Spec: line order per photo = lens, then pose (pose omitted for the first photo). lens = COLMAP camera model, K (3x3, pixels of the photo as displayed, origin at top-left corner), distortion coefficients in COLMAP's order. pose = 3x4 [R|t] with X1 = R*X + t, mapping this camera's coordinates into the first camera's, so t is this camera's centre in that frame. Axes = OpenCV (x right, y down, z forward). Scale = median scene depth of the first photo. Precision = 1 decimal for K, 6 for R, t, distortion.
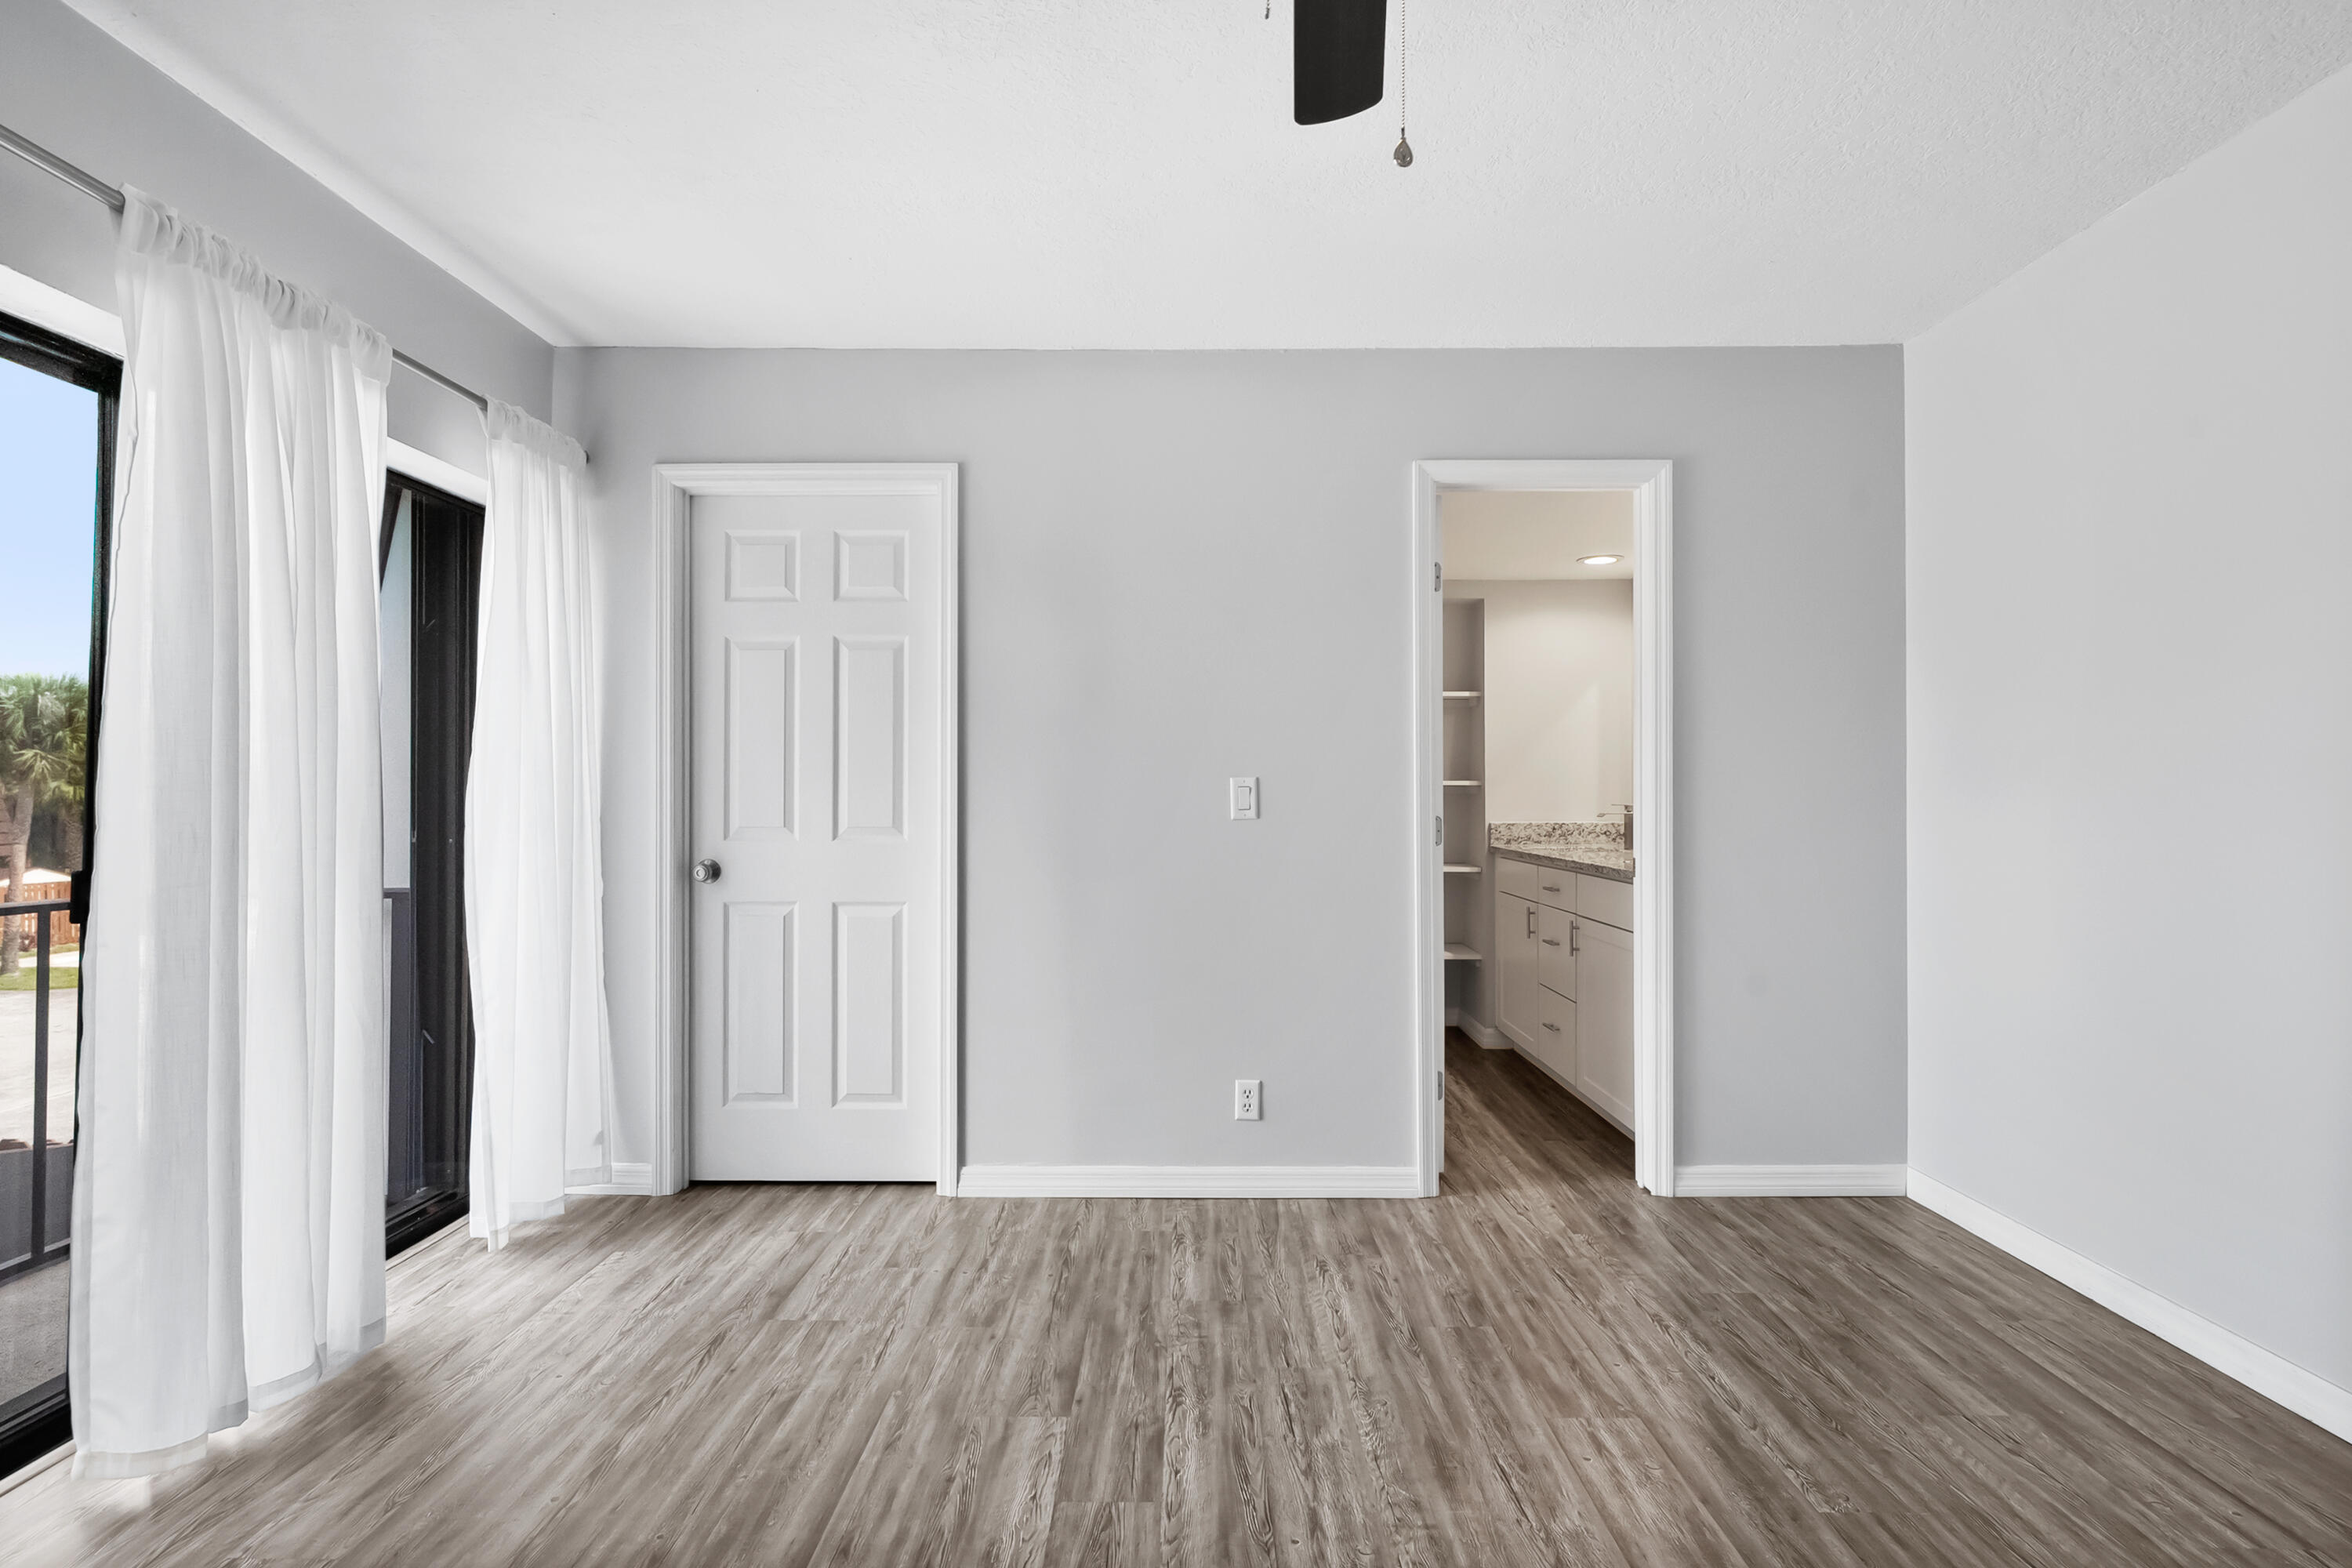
lens RADIAL K [[1187.4, 0, 1181.4], [0, 1187.4, 780.9], [0, 0, 1]] dist [0.001660, 0.002368]
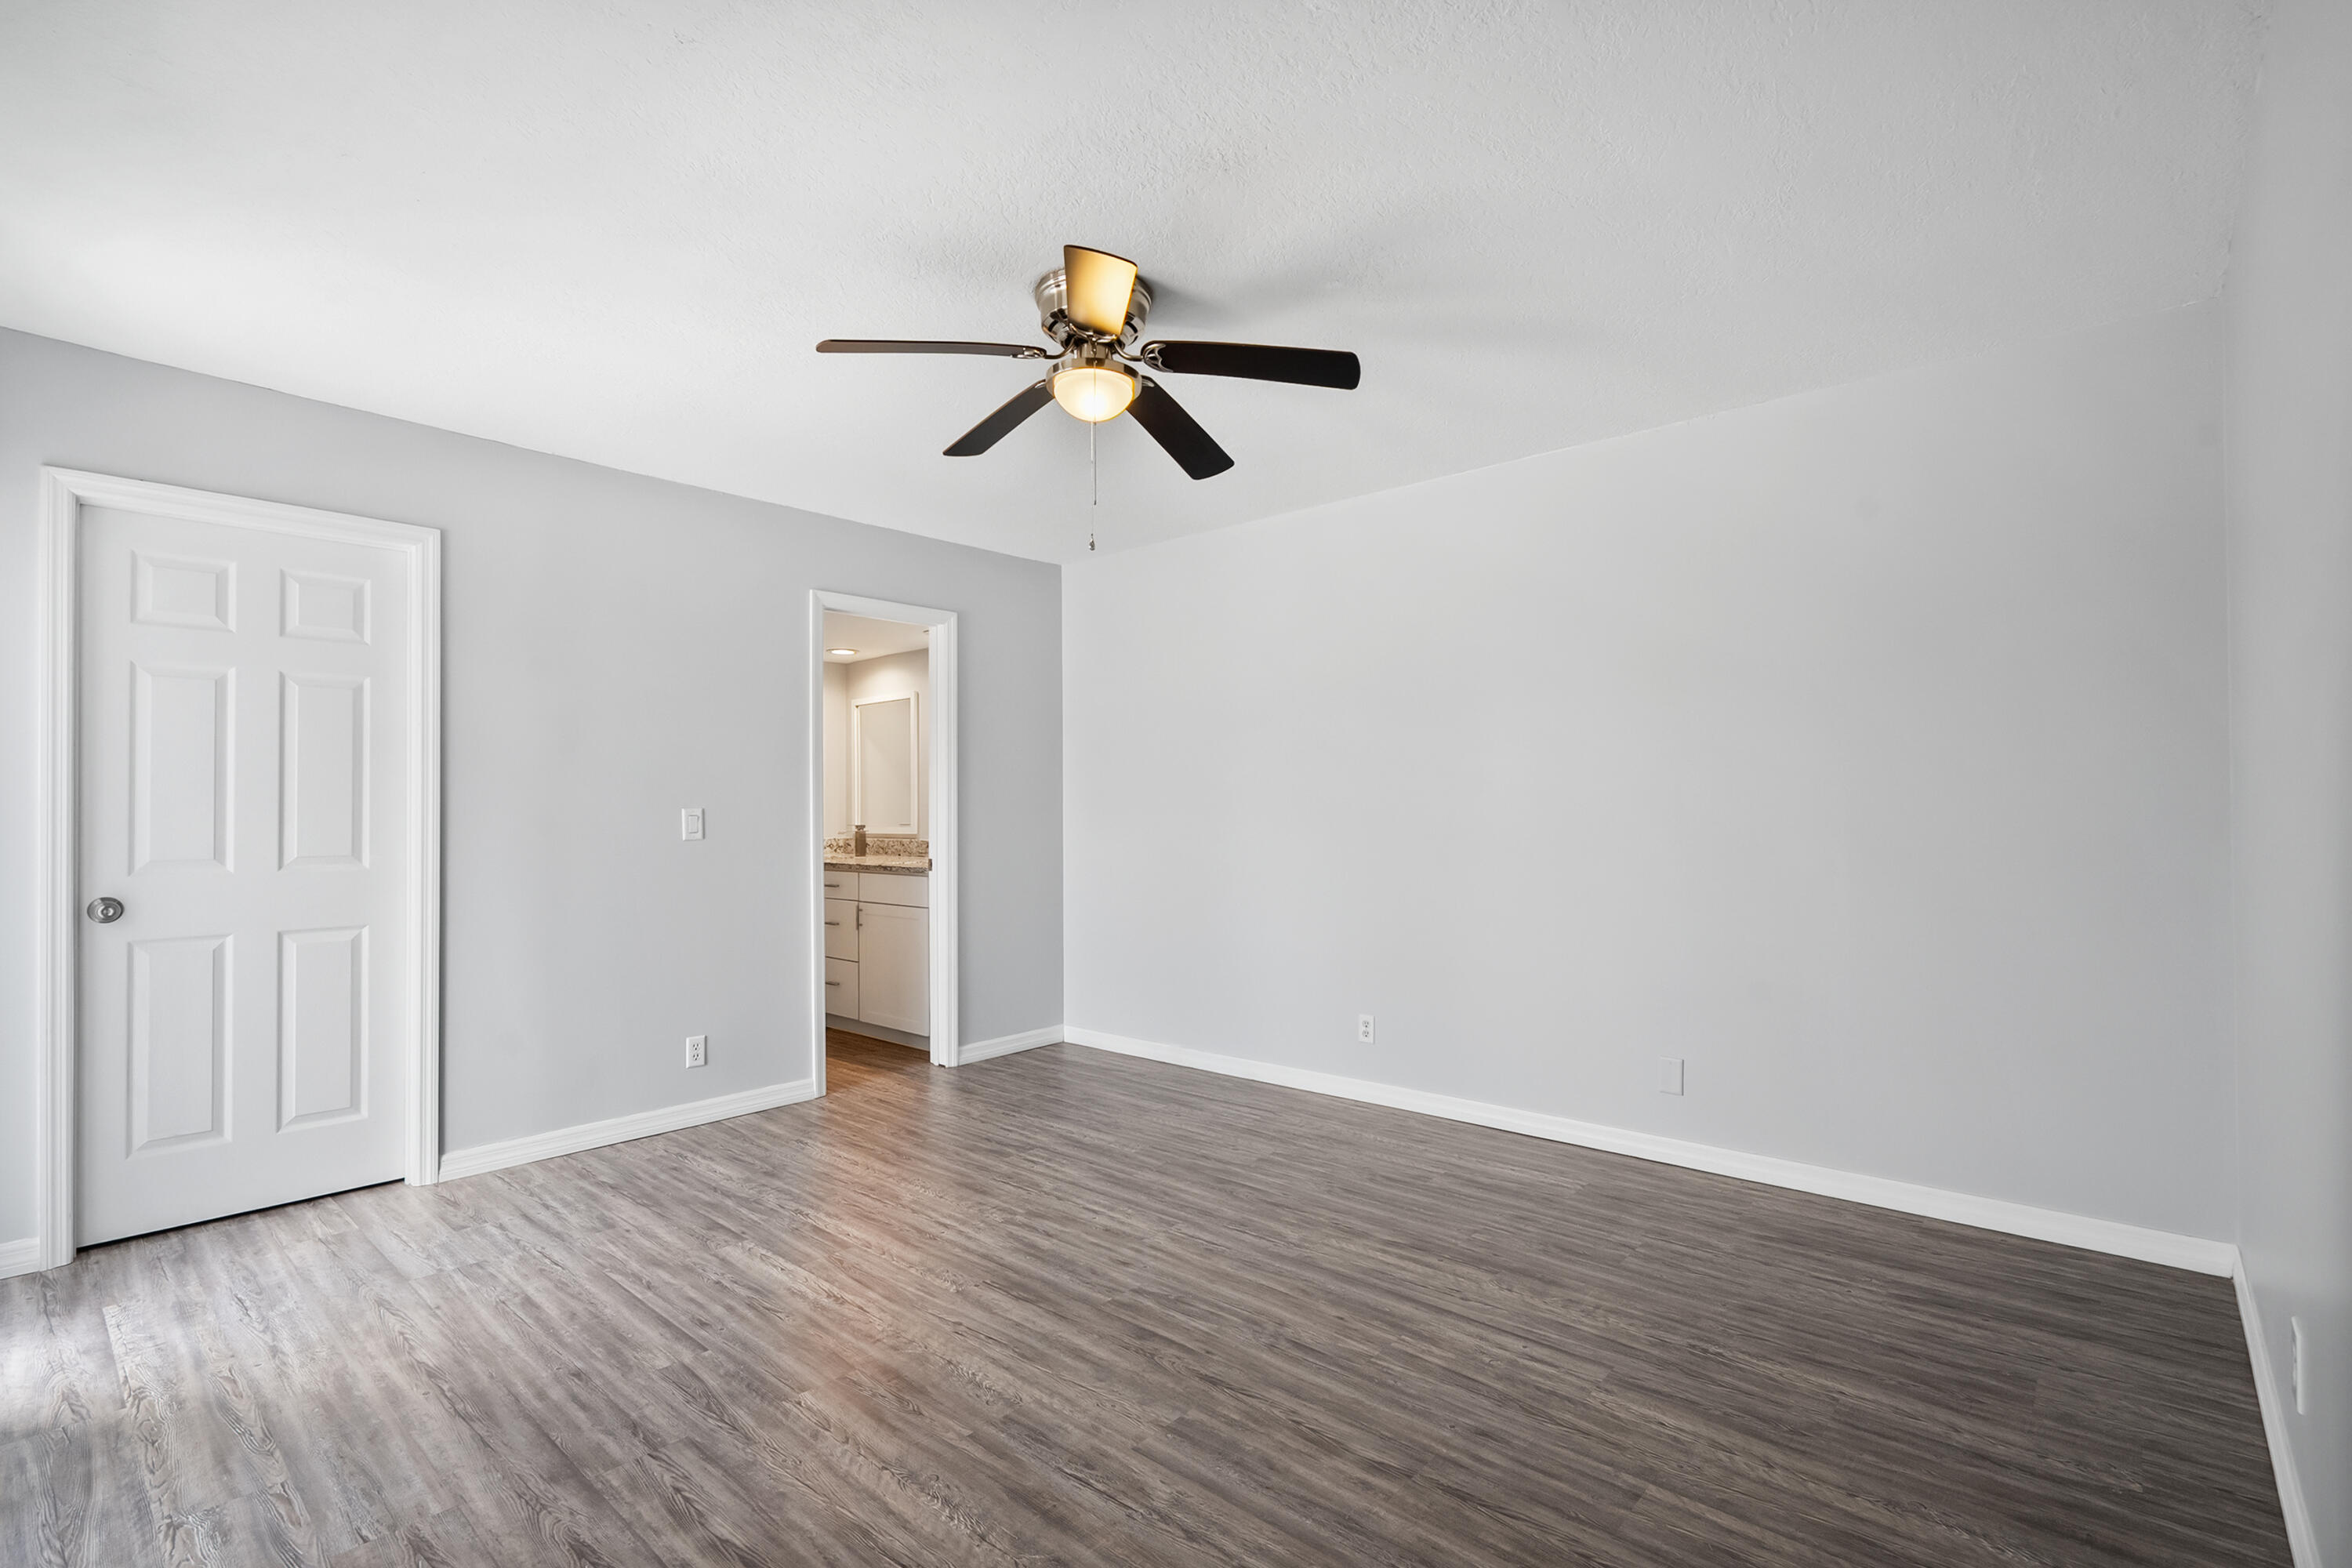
lens RADIAL K [[1066.6, 0, 1171.2], [0, 1066.6, 792.2], [0, 0, 1]] dist [-0.004253, 0.001750]
pose [[0.663022, 0.009125, 0.748544, -0.536868], [-0.001941, 0.999943, -0.010470, -0.010708], [-0.748597, 0.005489, 0.663002, -0.207932]]
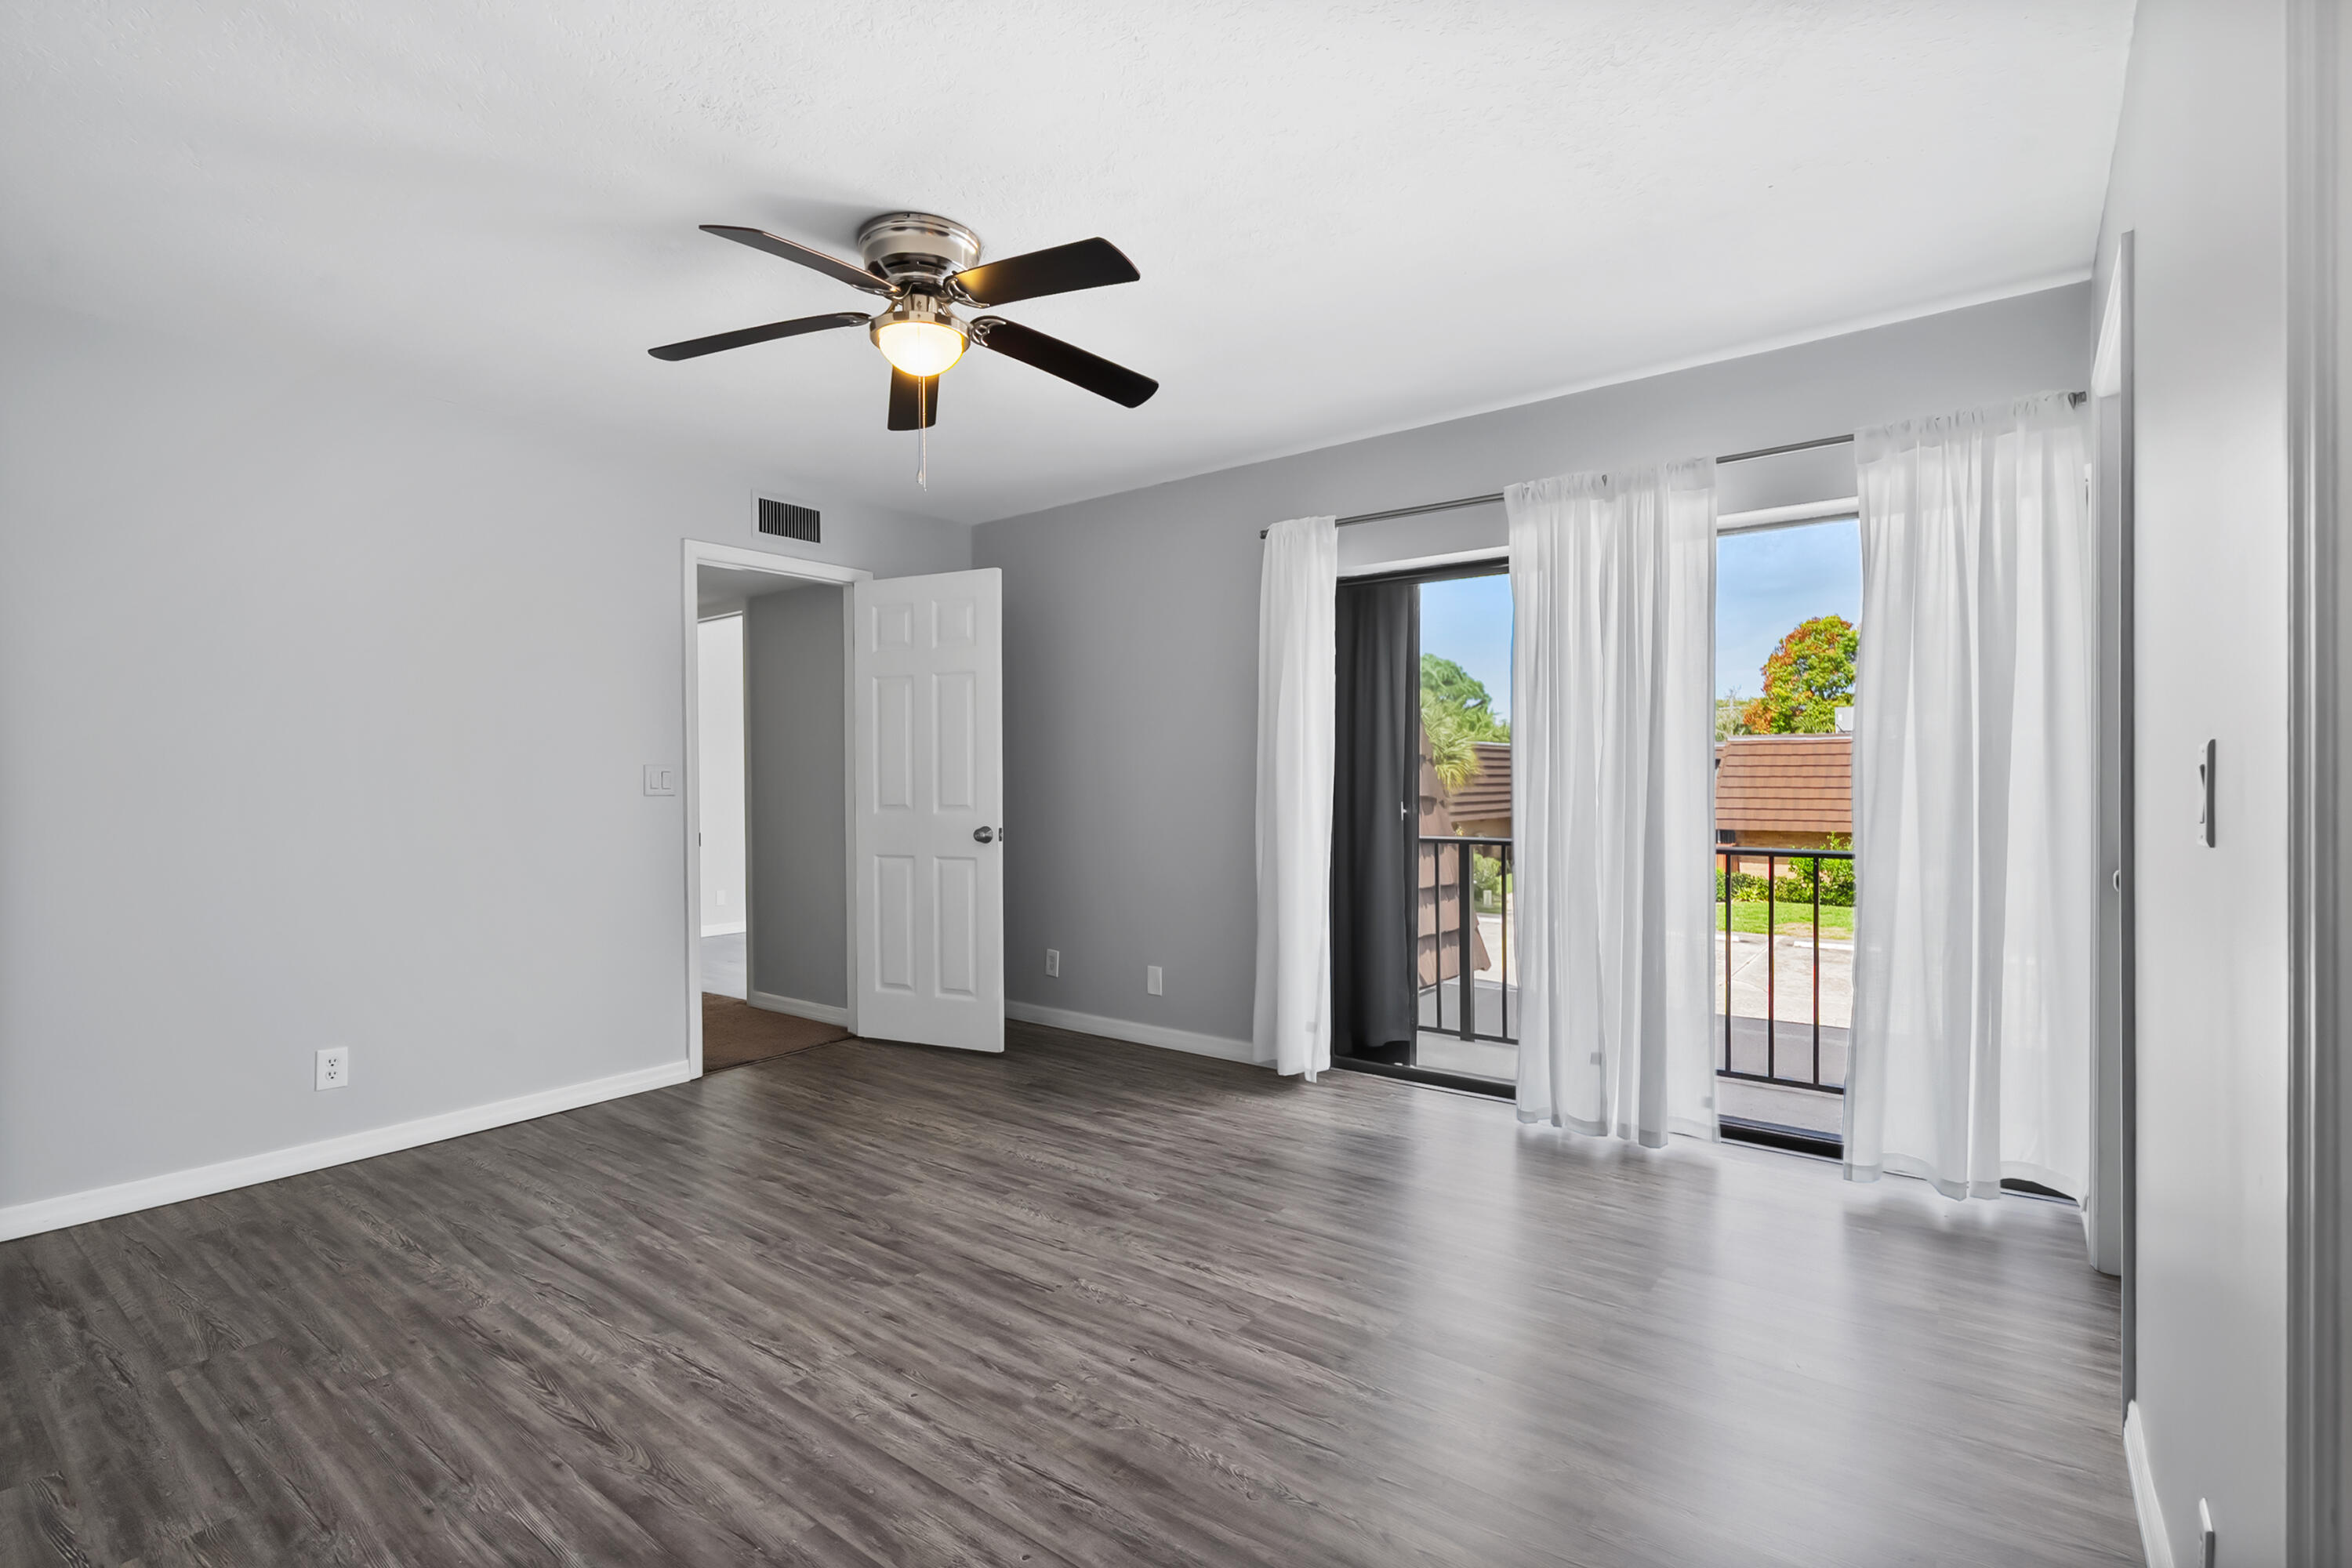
lens RADIAL K [[1066.6, 0, 1170.8], [0, 1066.6, 796.4], [0, 0, 1]] dist [-0.004253, 0.001750]
pose [[-0.602049, 0.013451, -0.798346, 0.594229], [0.016377, 0.999856, 0.004496, 0.009579], [0.798291, -0.010368, -0.602183, 1.039820]]
